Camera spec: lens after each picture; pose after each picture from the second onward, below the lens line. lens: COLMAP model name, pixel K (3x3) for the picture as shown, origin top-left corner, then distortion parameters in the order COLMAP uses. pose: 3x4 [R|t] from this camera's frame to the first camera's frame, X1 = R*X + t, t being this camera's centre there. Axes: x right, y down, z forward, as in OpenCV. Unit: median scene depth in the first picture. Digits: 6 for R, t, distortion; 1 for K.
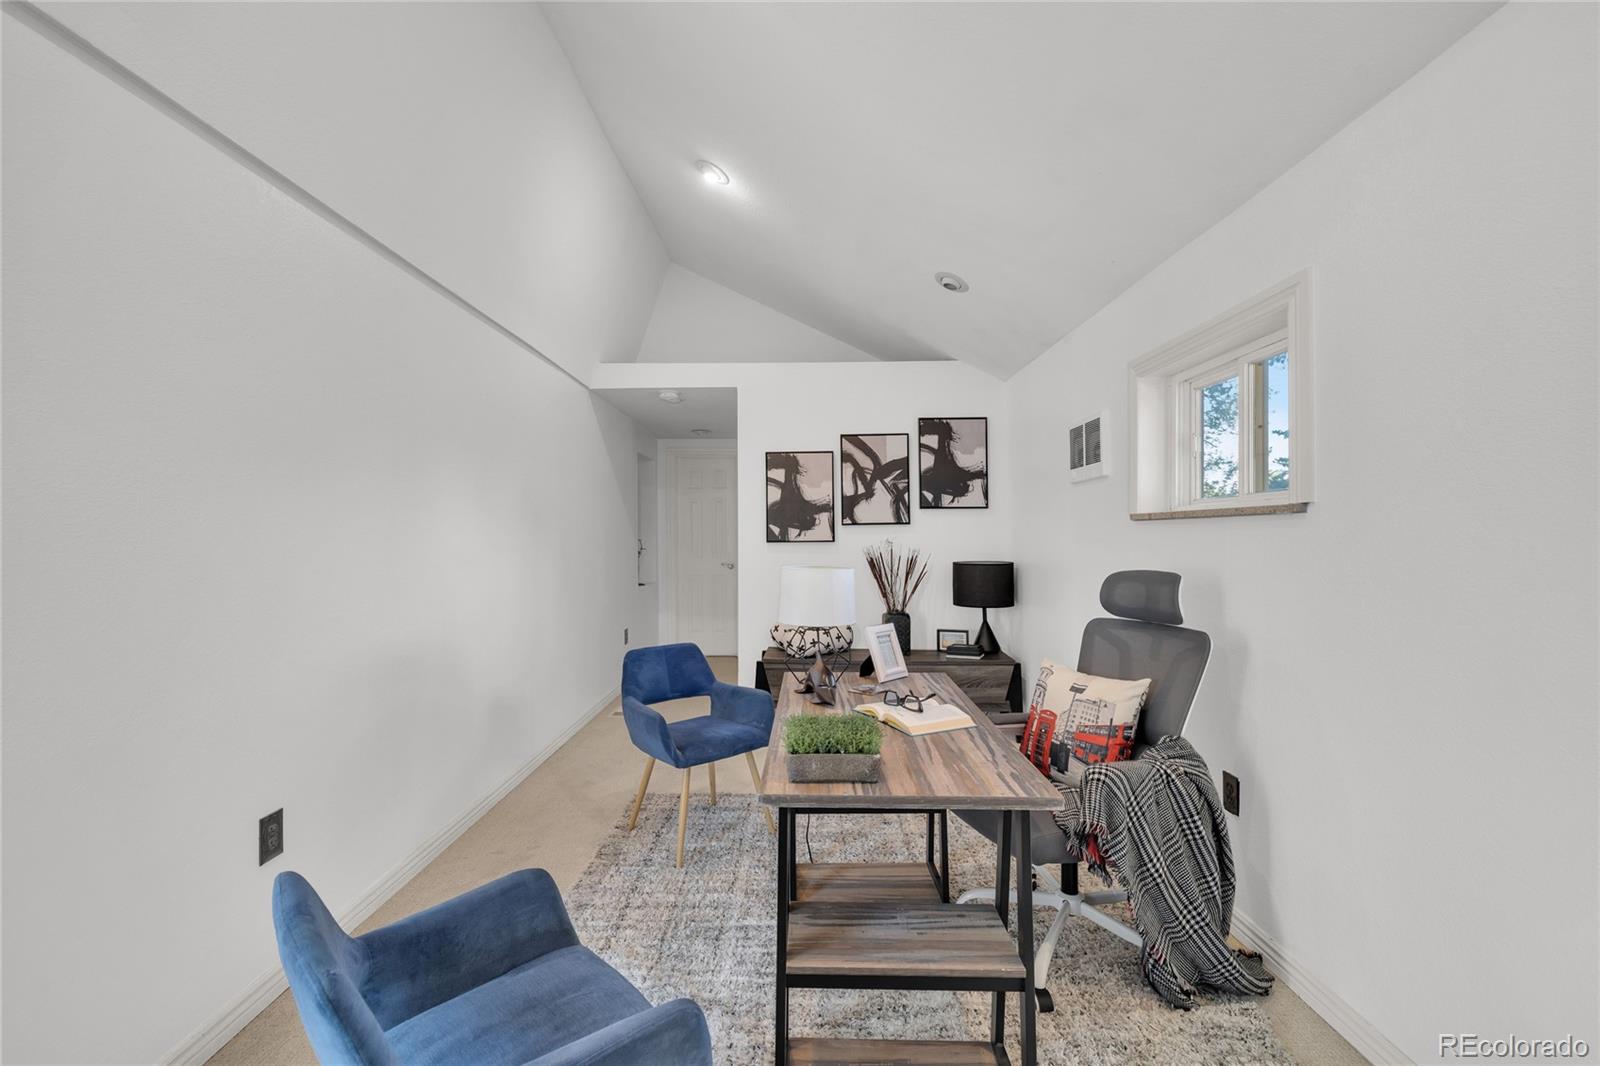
lens RADIAL K [[673.4, 0, 799.0], [0, 673.4, 532.1], [0, 0, 1]] dist [-0.002838, 0.000689]
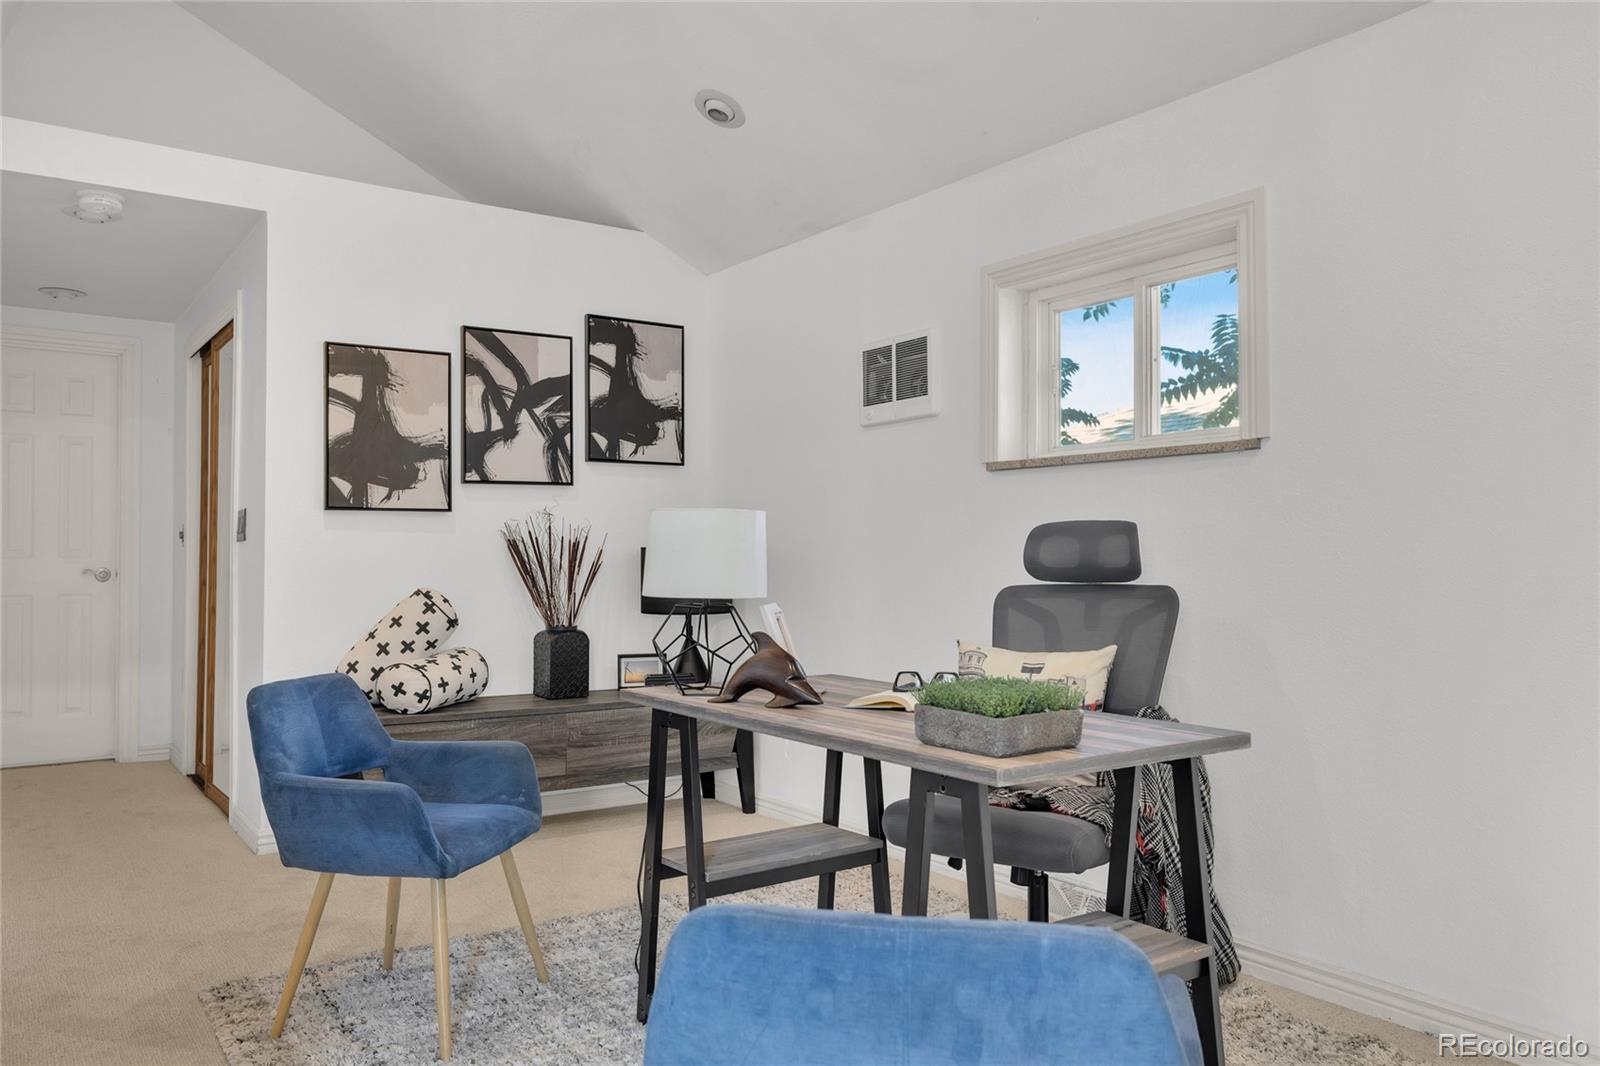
lens RADIAL K [[1146.1, 0, 798.7], [0, 1146.1, 537.9], [0, 0, 1]] dist [0.003394, 0.001223]
pose [[0.805710, 0.010086, 0.592224, -0.285666], [-0.004312, 0.999928, -0.011163, 0.046546], [-0.592294, 0.006440, 0.805696, 0.041460]]
